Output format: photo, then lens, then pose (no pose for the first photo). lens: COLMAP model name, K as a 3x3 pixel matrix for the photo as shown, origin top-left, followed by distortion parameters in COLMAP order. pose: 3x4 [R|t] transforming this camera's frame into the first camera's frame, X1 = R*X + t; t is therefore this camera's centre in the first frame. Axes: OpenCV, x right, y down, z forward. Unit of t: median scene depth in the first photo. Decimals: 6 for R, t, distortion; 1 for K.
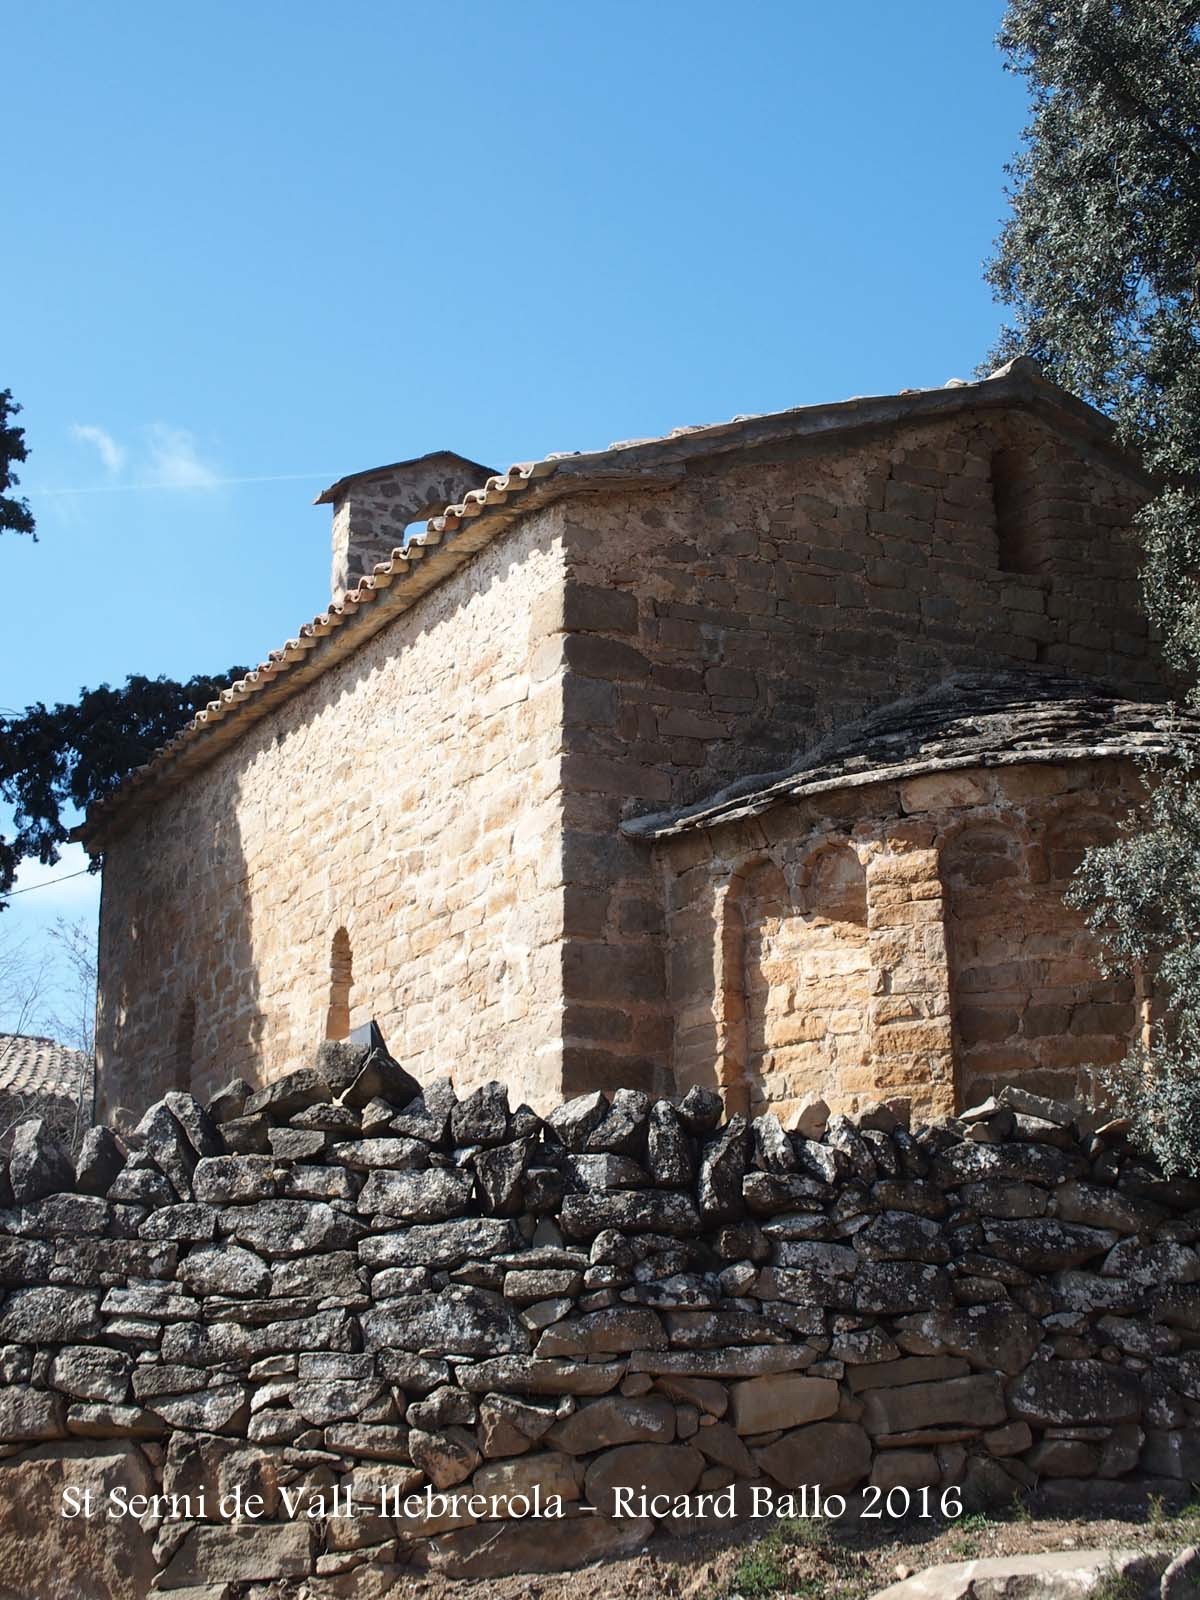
lens RADIAL K [[2658.8, 0, 600.0], [0, 2658.8, 800.0], [0, 0, 1]] dist [0.009465, -0.007768]
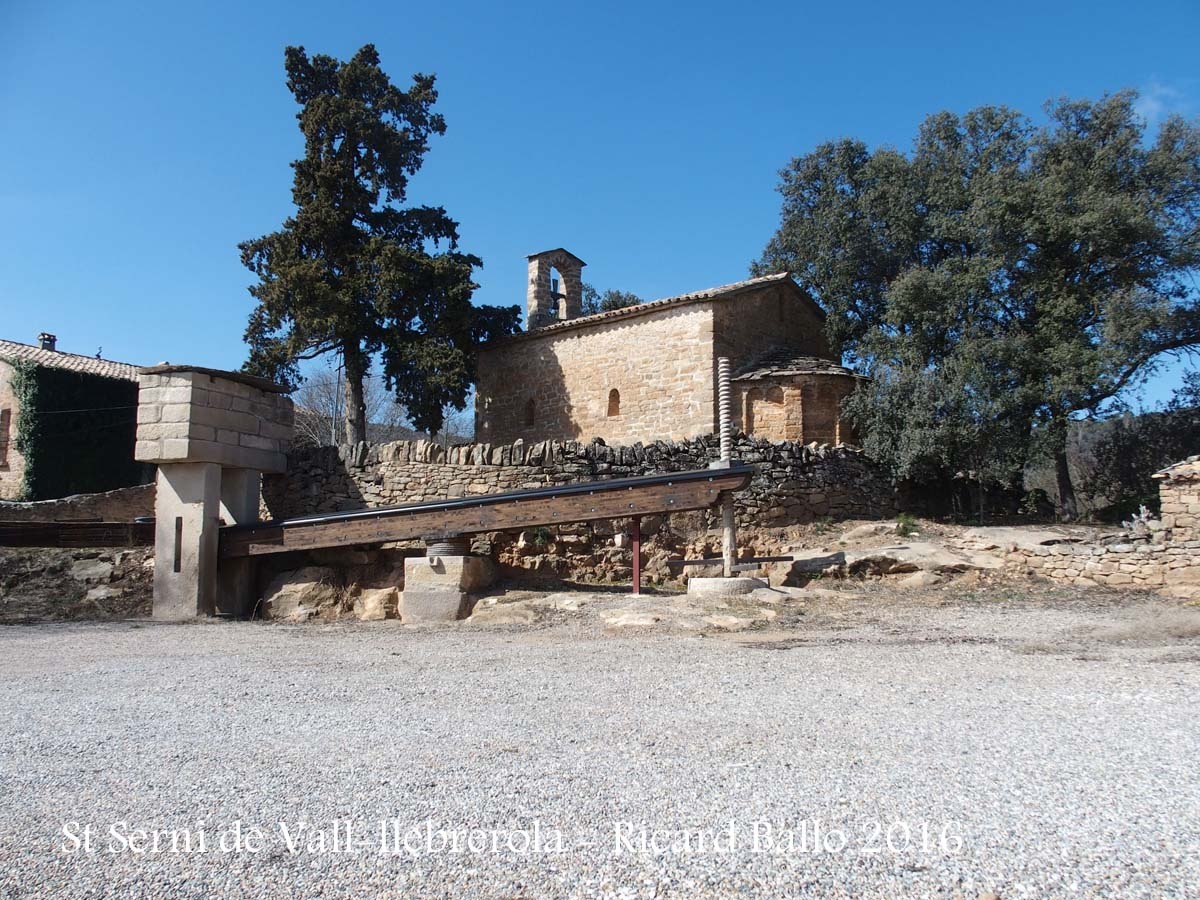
lens RADIAL K [[1000.7, 0, 600.0], [0, 1000.7, 450.0], [0, 0, 1]] dist [-0.059557, 0.015379]
pose [[0.940967, 0.052343, 0.334428, -0.802039], [-0.099616, 0.987041, 0.125801, -0.064661], [-0.323510, -0.151689, 0.933987, -0.576610]]
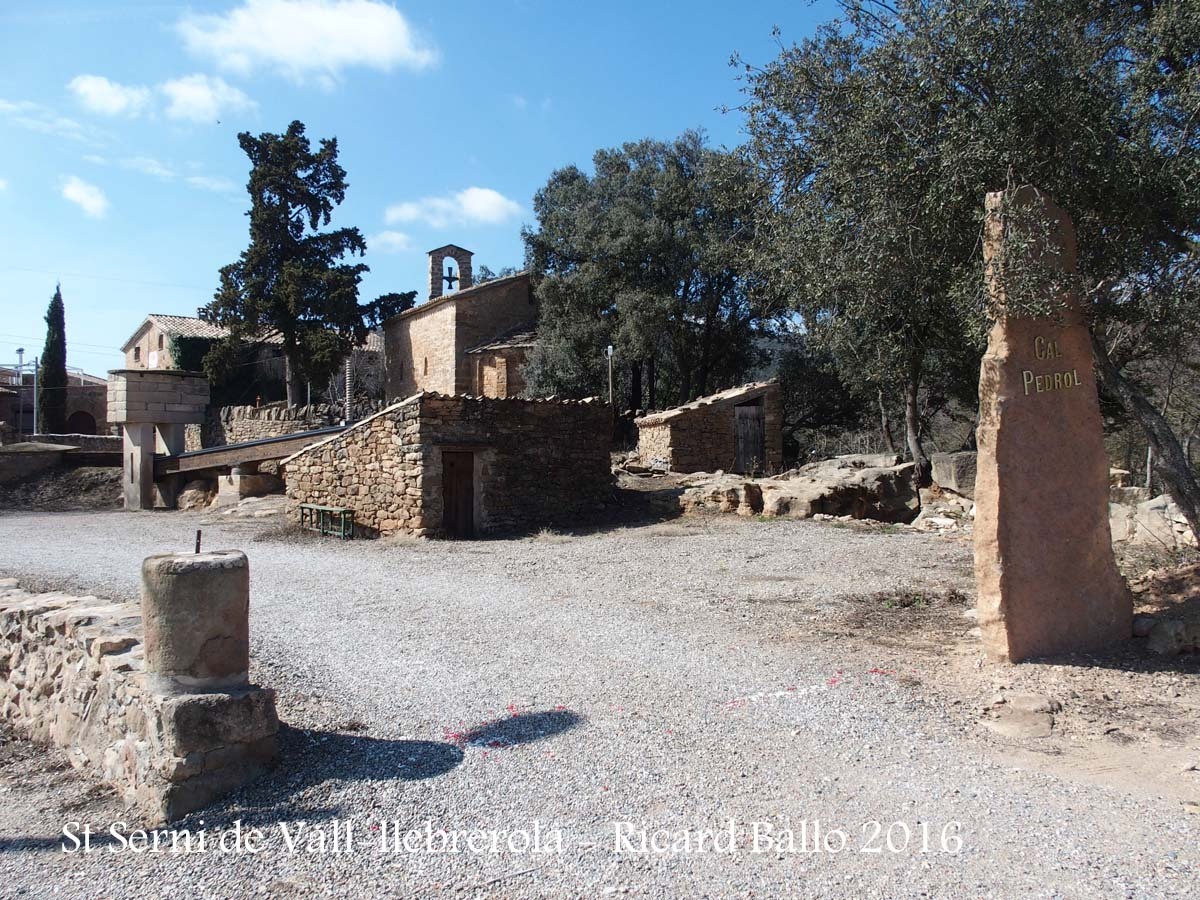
lens RADIAL K [[1000.7, 0, 600.0], [0, 1000.7, 450.0], [0, 0, 1]] dist [-0.059557, 0.015379]
pose [[0.999443, 0.006574, 0.032731, 0.288322], [-0.014588, 0.967871, 0.251026, -0.411797], [-0.030029, -0.251363, 0.967427, -1.615365]]
